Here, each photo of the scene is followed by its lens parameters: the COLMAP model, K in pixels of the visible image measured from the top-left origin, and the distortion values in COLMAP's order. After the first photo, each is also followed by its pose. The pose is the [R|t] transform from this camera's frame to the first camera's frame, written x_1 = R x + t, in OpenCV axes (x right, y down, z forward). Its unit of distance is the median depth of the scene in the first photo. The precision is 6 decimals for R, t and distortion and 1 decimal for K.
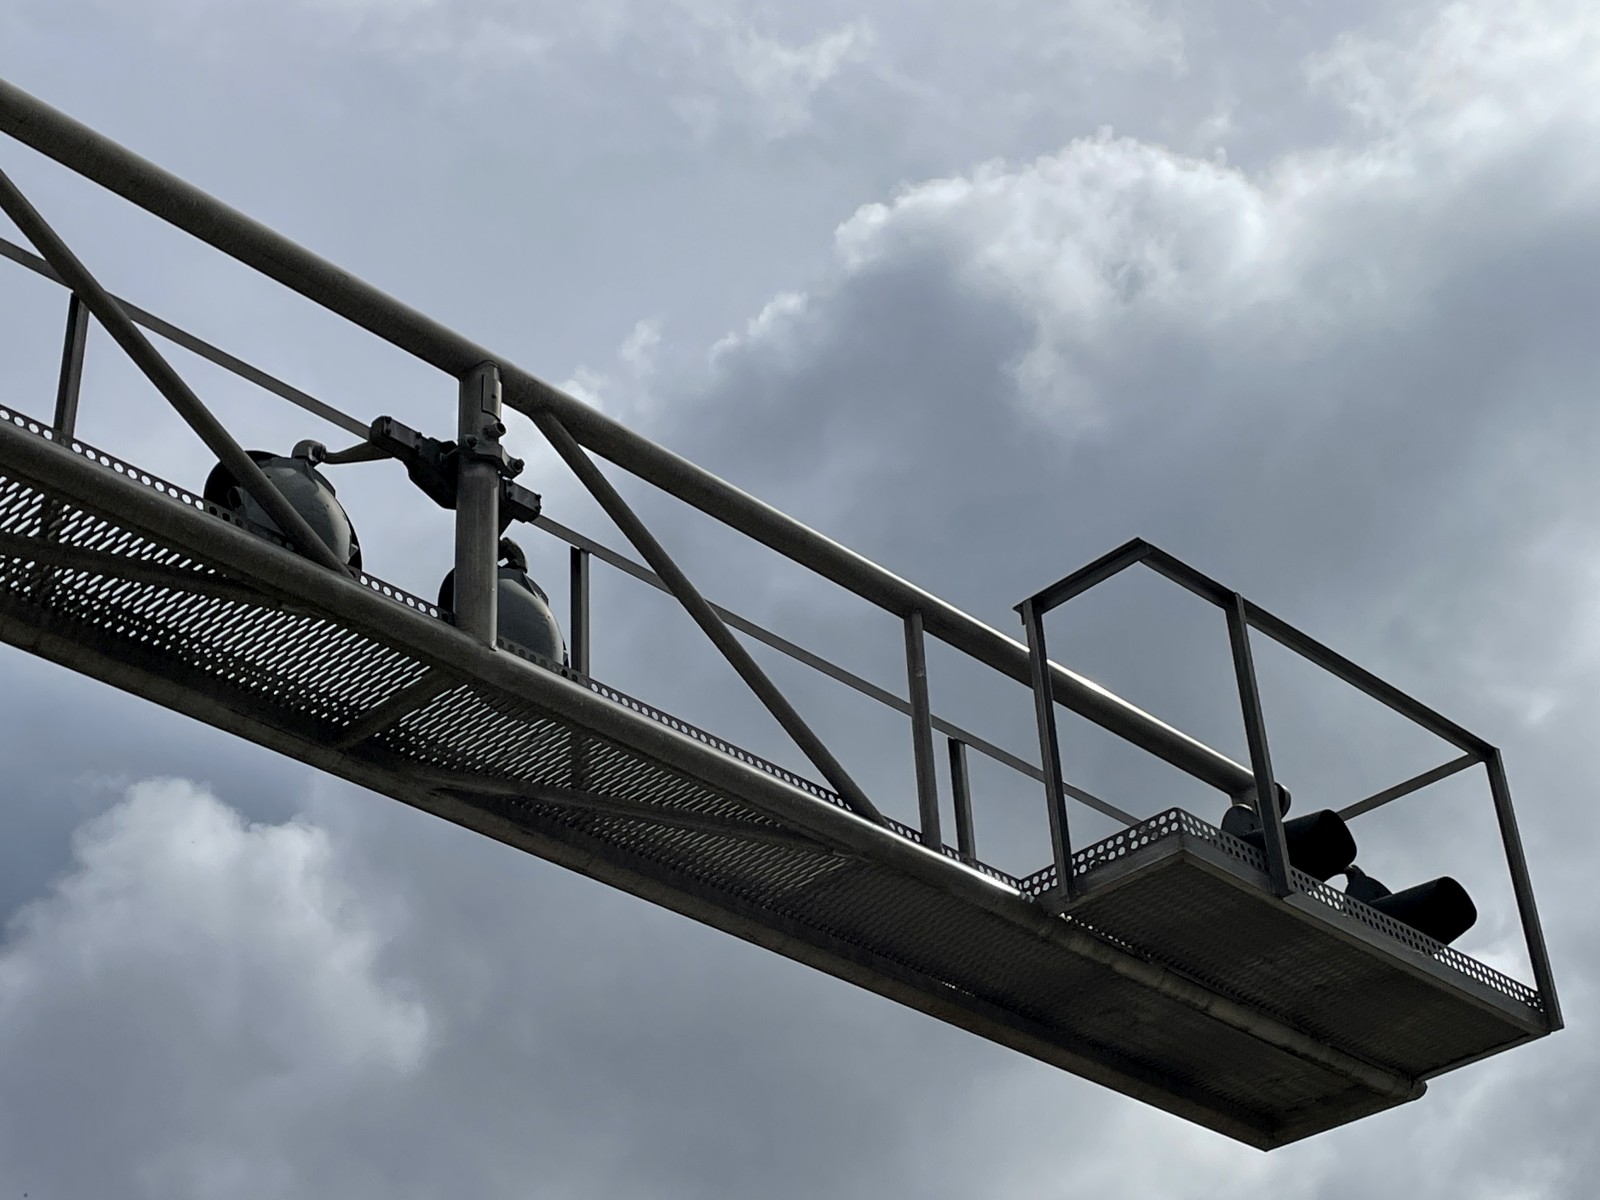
lens RADIAL K [[2541.9, 0, 800.0], [0, 2541.9, 600.0], [0, 0, 1]] dist [0.124579, -0.013367]
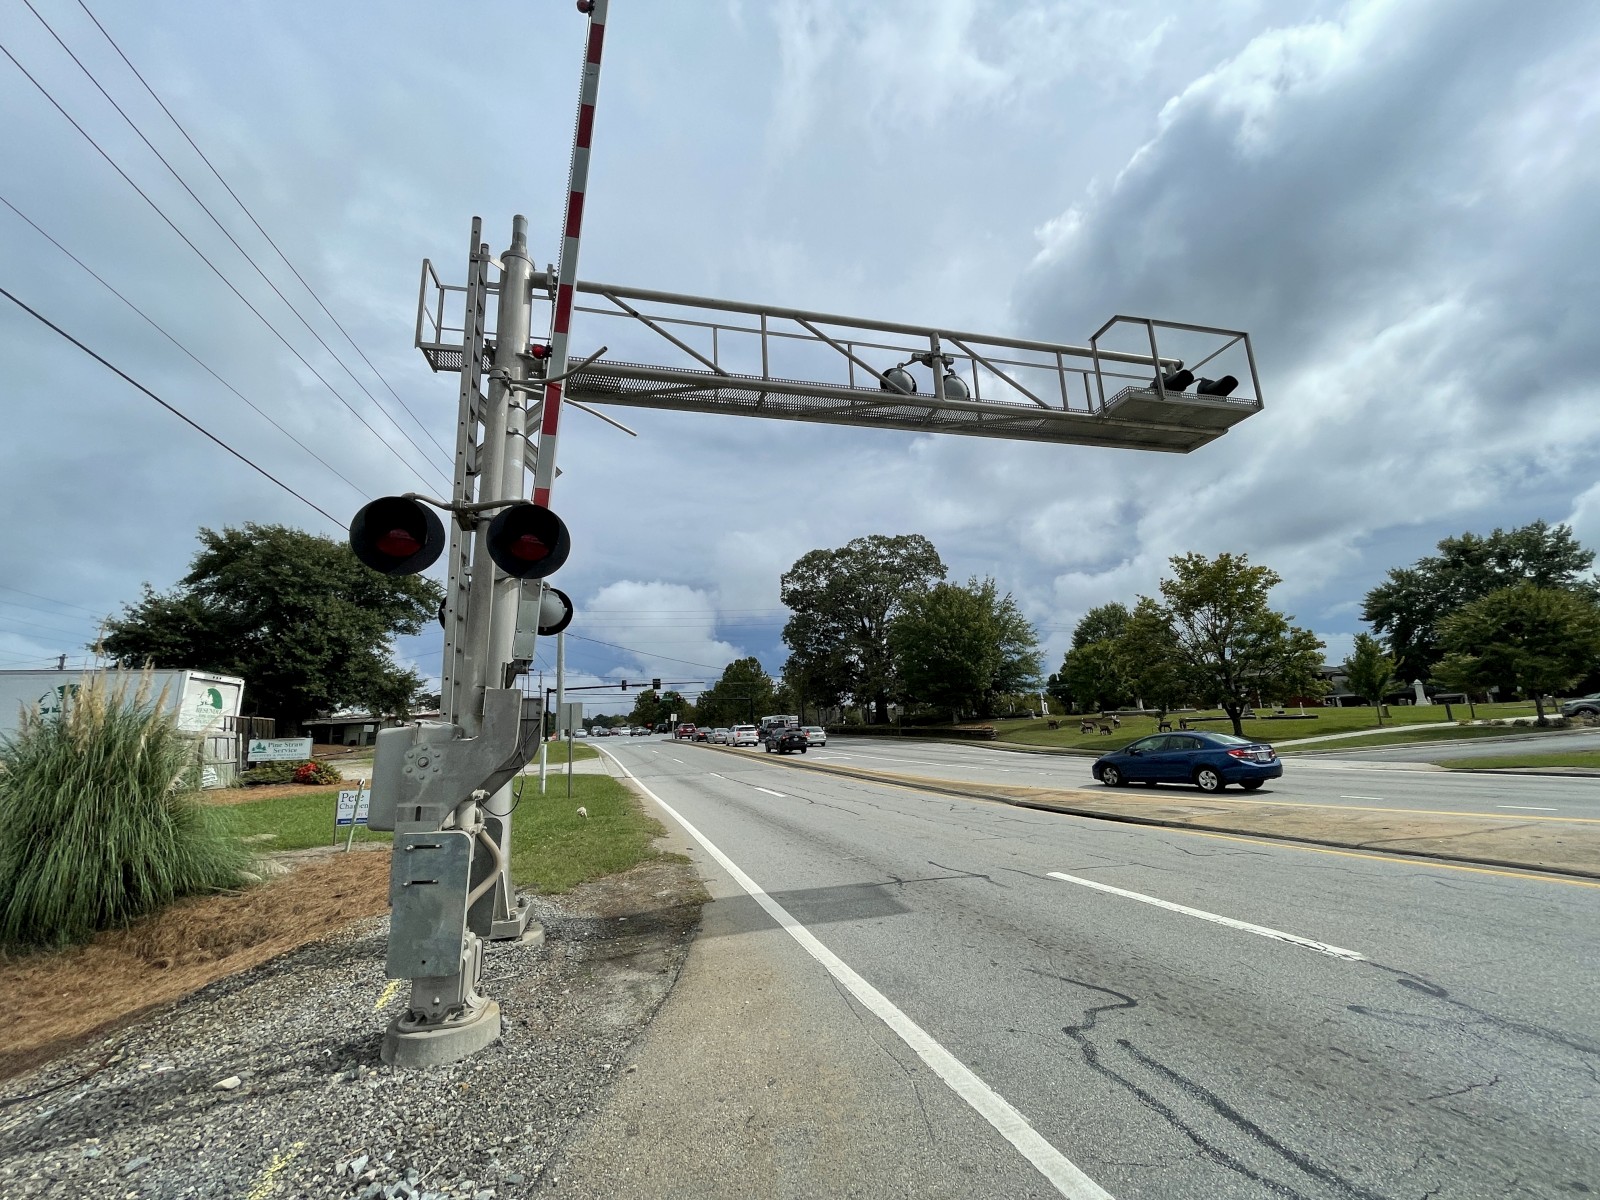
lens RADIAL K [[638.7, 0, 809.2], [0, 638.7, 599.6], [0, 0, 1]] dist [-0.010973, 0.000109]
pose [[0.850488, -0.090070, -0.518226, 0.193911], [0.294208, 0.898156, 0.326737, -0.086300], [0.436018, -0.430352, 0.790370, -0.152964]]
